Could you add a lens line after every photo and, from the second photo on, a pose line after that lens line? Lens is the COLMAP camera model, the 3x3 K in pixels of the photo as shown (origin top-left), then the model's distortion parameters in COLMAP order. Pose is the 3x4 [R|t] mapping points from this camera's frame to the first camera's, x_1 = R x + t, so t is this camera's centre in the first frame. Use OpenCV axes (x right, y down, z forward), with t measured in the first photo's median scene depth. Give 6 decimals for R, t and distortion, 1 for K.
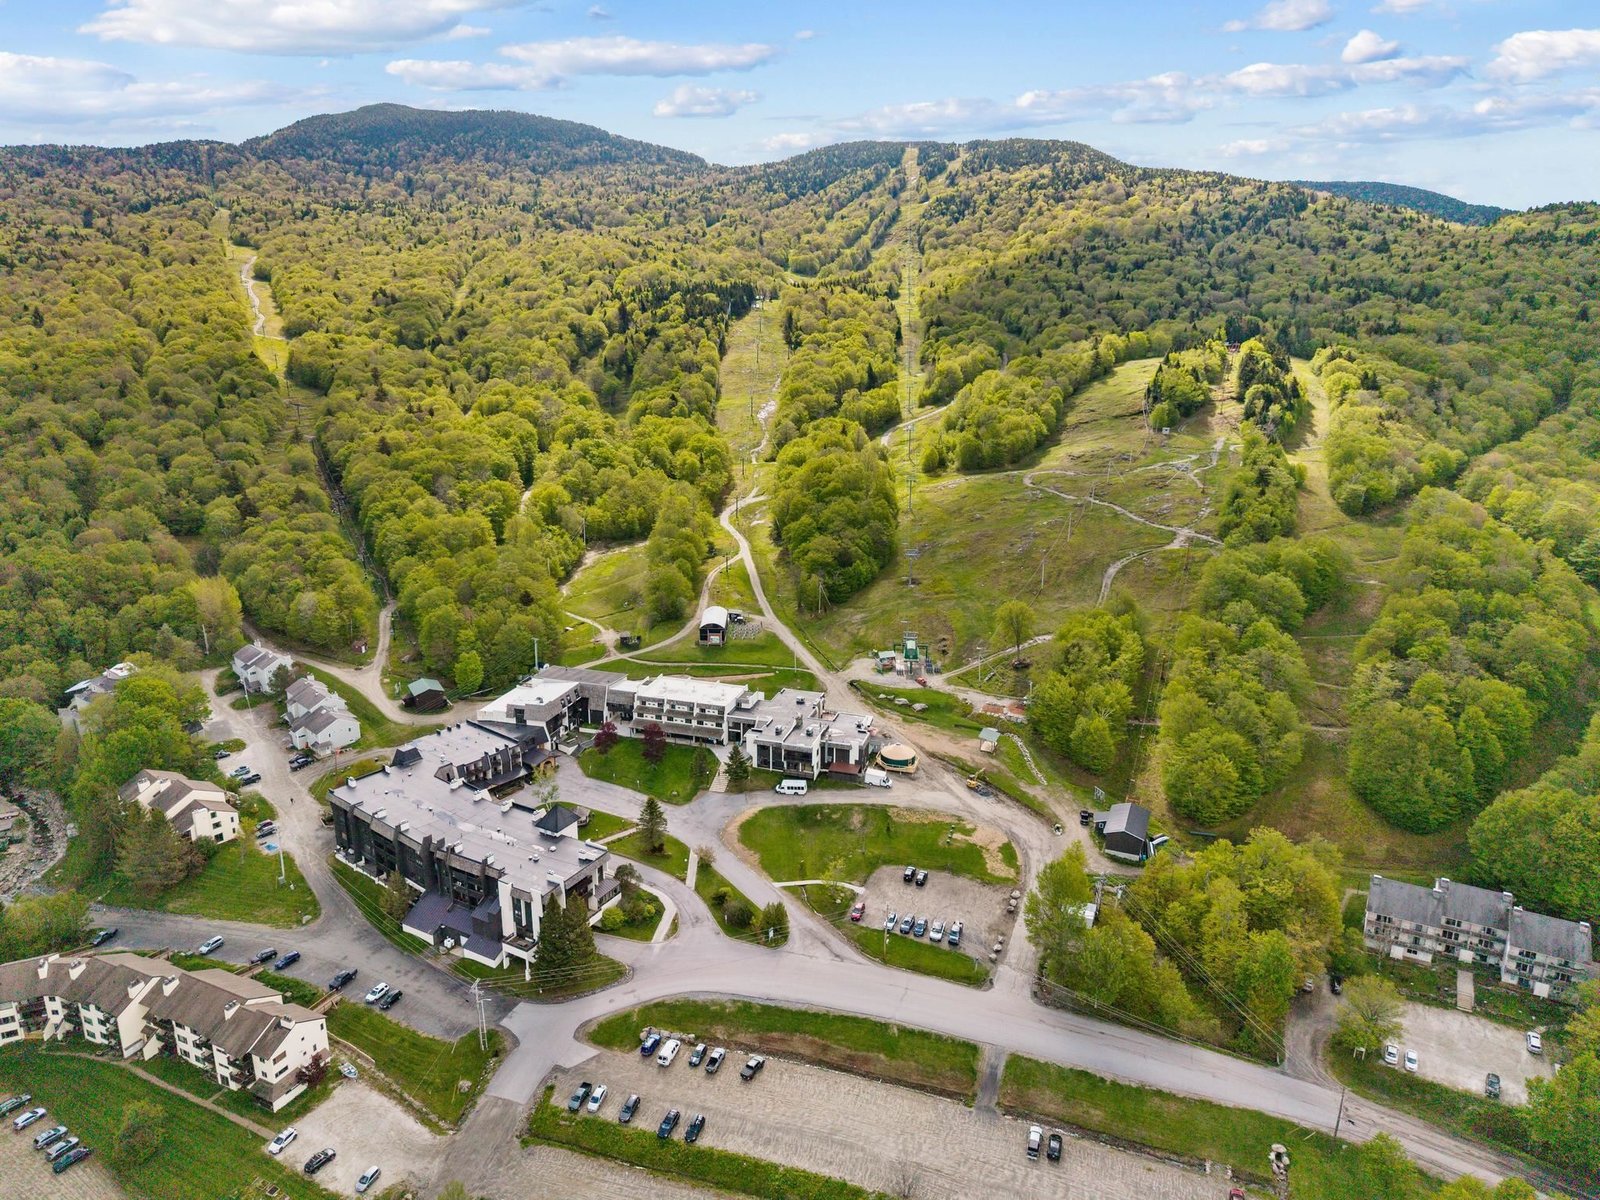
lens RADIAL K [[1067.9, 0, 796.5], [0, 1067.9, 600.7], [0, 0, 1]] dist [0.020185, -0.019990]
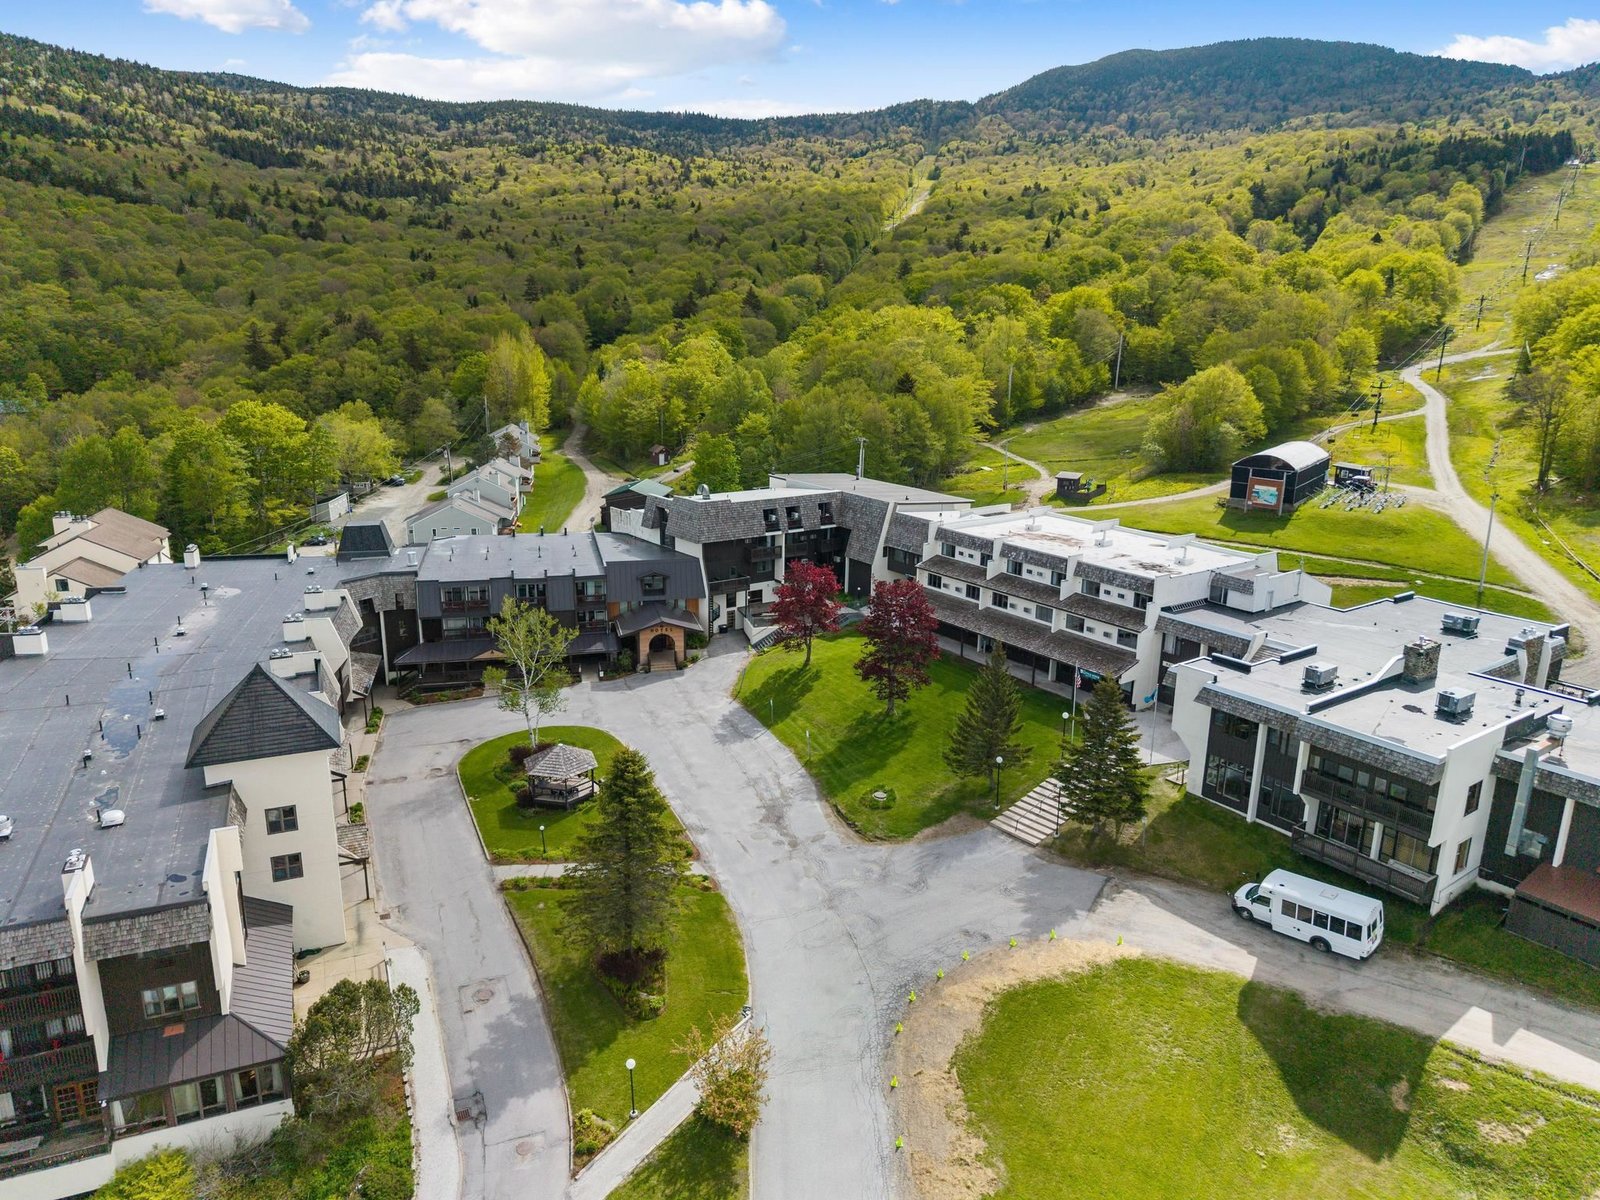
lens RADIAL K [[1082.9, 0, 794.0], [0, 1082.9, 606.6], [0, 0, 1]] dist [0.024088, -0.026639]
pose [[0.798799, 0.169139, -0.577332, 0.007416], [-0.179861, 0.982914, 0.039106, 0.029069], [0.574083, 0.072602, 0.815572, 0.176639]]
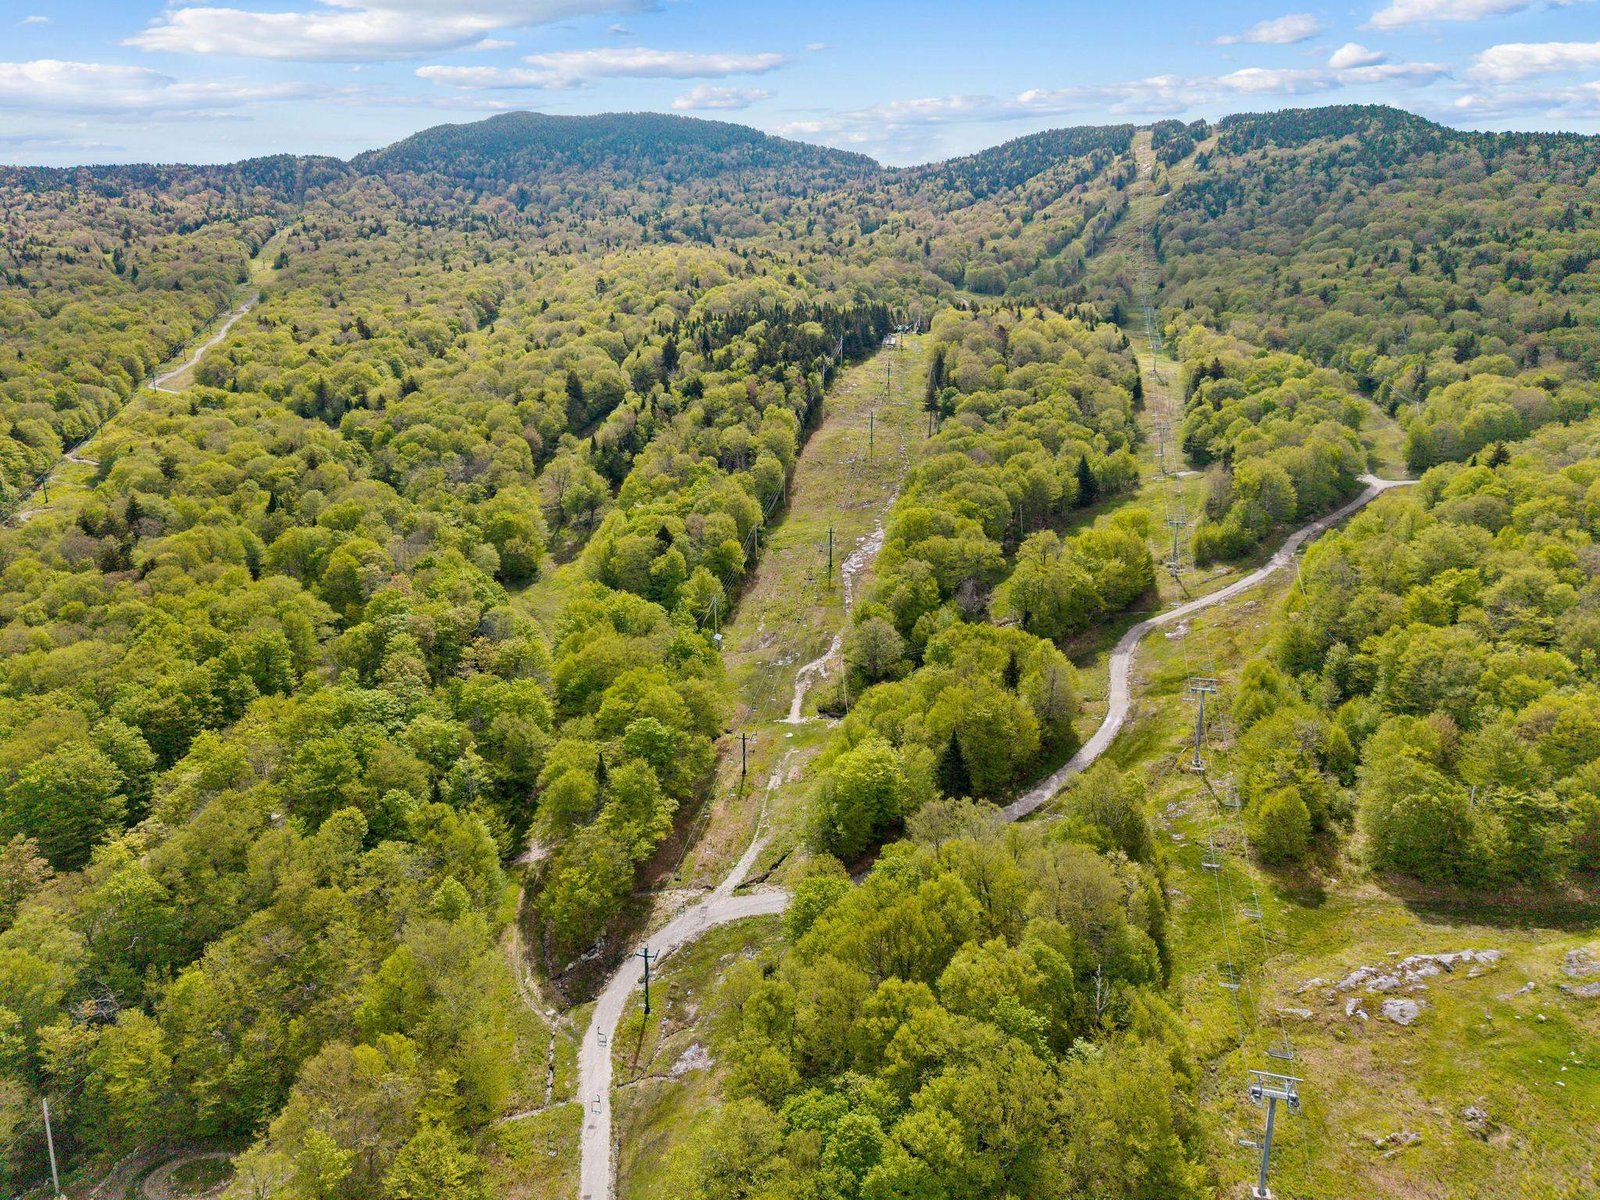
lens RADIAL K [[1067.9, 0, 796.5], [0, 1067.9, 600.7], [0, 0, 1]] dist [0.020185, -0.019990]
pose [[0.983523, 0.037592, -0.176833, 0.017092], [-0.042264, 0.998848, -0.022727, -0.084652], [0.175775, 0.029827, 0.983978, 0.299374]]
